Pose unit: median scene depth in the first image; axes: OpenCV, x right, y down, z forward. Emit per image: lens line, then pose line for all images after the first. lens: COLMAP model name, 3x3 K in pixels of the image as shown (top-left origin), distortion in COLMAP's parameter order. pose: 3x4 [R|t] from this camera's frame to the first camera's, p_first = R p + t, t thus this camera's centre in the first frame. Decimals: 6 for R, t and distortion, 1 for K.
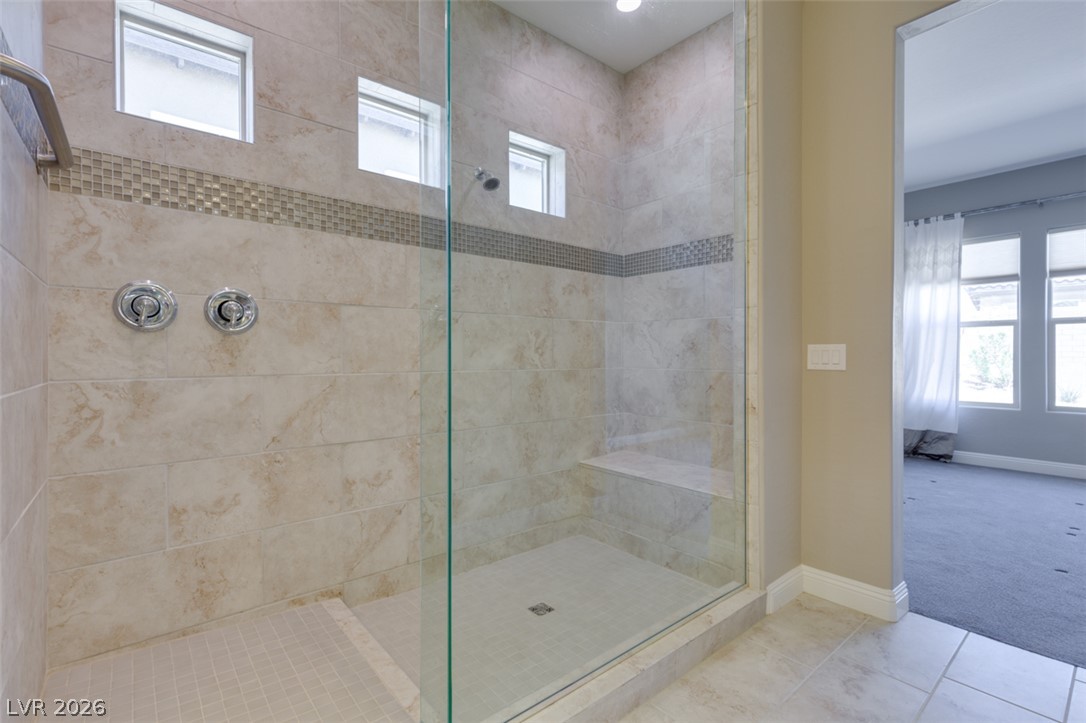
lens RADIAL K [[488.4, 0, 541.7], [0, 488.4, 356.8], [0, 0, 1]] dist [0.001083, 0.000073]
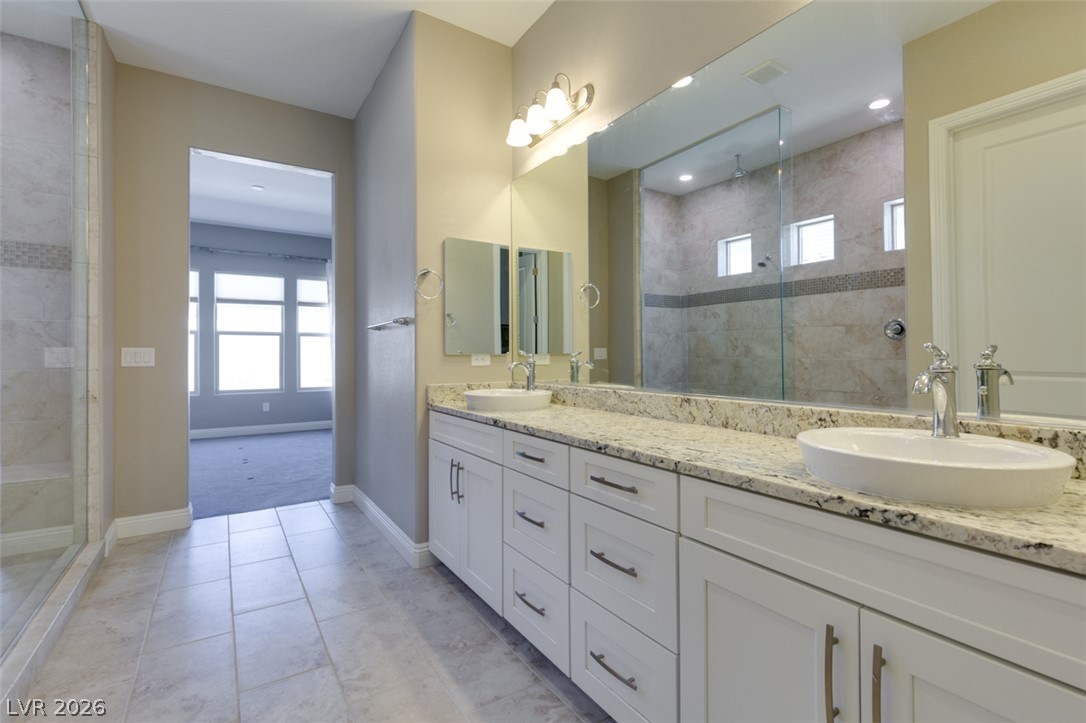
lens RADIAL K [[492.7, 0, 542.0], [0, 492.7, 355.5], [0, 0, 1]] dist [0.002269, -0.000192]
pose [[0.110476, 0.001712, 0.993877, -0.703488], [0.003298, 0.999992, -0.002089, 0.002503], [-0.993873, 0.003508, 0.110469, -0.286372]]
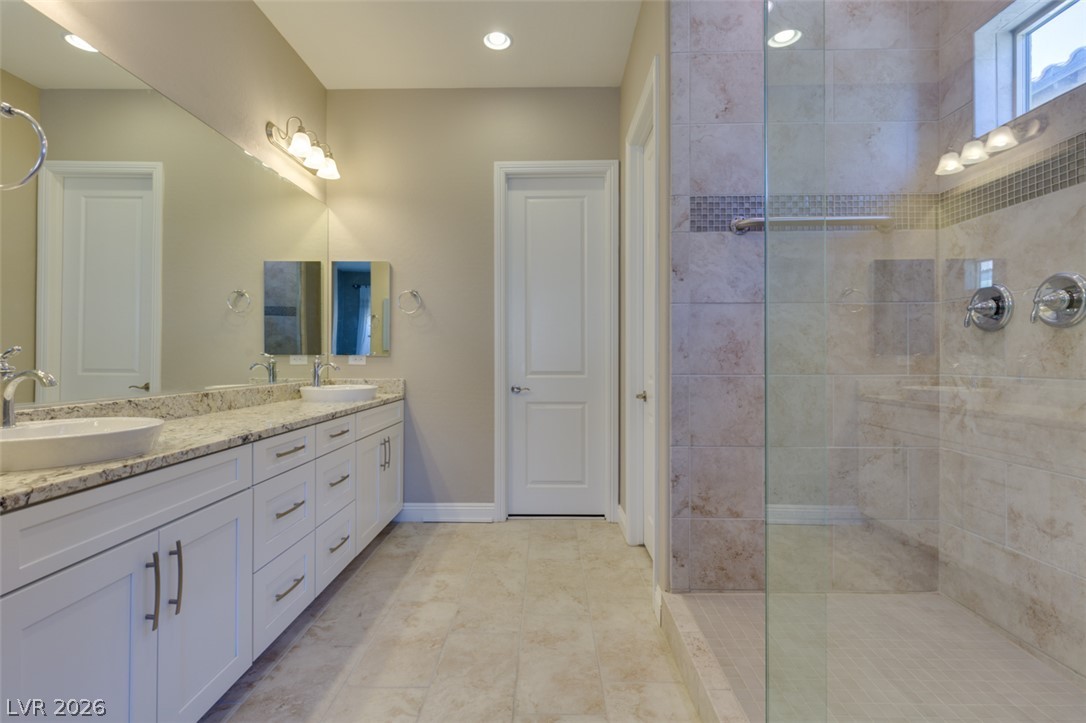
lens RADIAL K [[492.7, 0, 542.0], [0, 492.7, 355.5], [0, 0, 1]] dist [0.002269, -0.000192]
pose [[-0.646633, -0.000088, -0.762801, 0.507817], [0.001316, 0.999998, -0.001231, -0.000018], [0.762800, -0.001800, -0.646632, 0.752186]]
